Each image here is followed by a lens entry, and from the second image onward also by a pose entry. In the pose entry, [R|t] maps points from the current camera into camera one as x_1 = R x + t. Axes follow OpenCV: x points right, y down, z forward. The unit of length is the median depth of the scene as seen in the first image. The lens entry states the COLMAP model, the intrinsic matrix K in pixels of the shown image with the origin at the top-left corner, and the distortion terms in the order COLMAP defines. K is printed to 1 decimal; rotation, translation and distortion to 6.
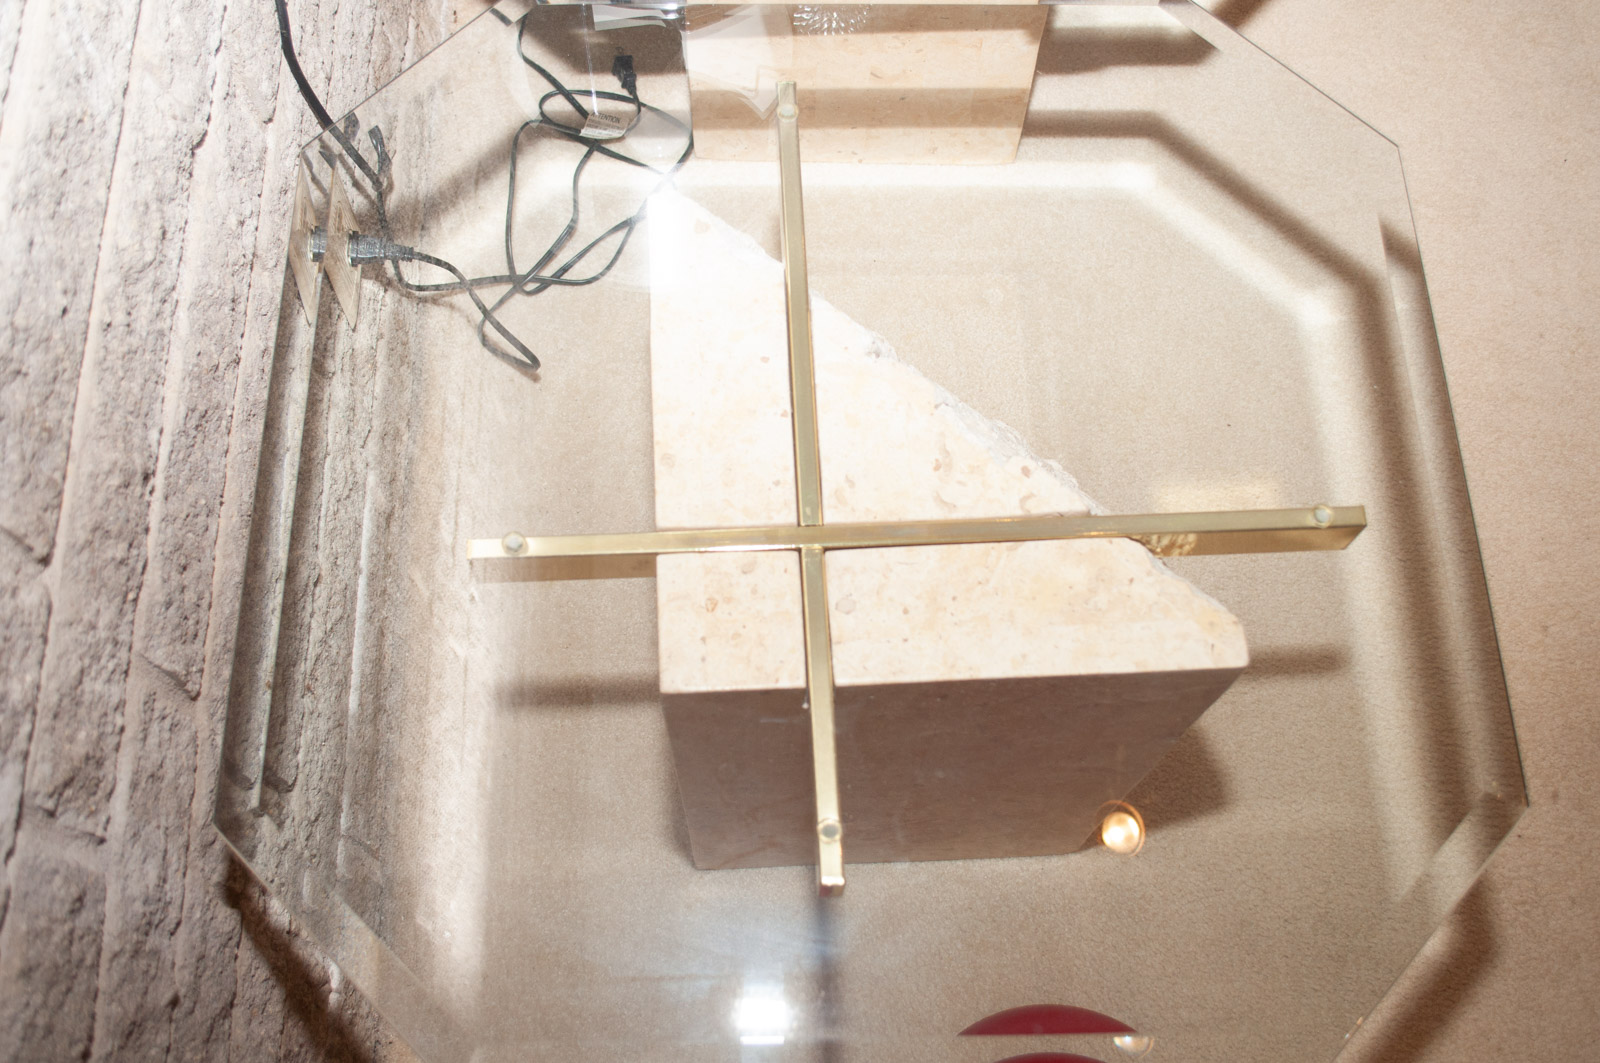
lens RADIAL K [[1625.5, 0, 801.2], [0, 1625.5, 531.8], [0, 0, 1]] dist [-0.041231, 0.000000]
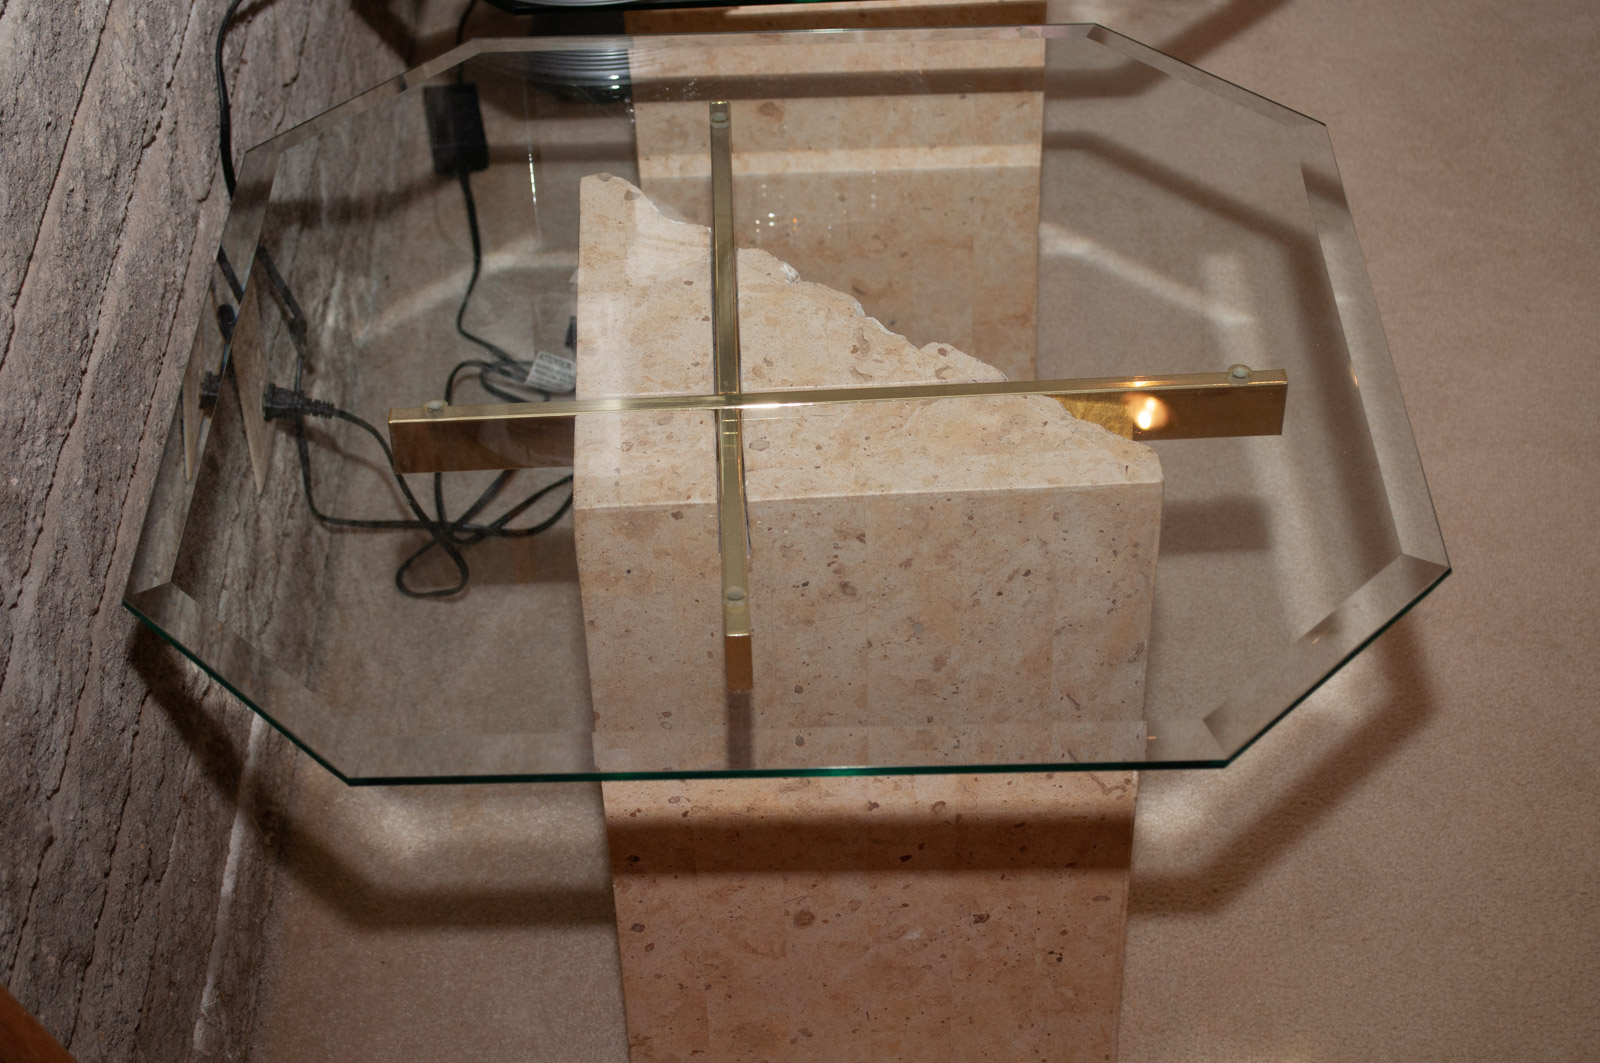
lens RADIAL K [[2754.9, 0, 799.3], [0, 2754.9, 531.3], [0, 0, 1]] dist [0.036688, 0.000000]
pose [[0.998844, -0.027647, -0.039311, 0.114814], [0.007832, 0.900671, -0.434431, 0.815280], [0.047417, 0.433621, 0.899847, -0.502394]]
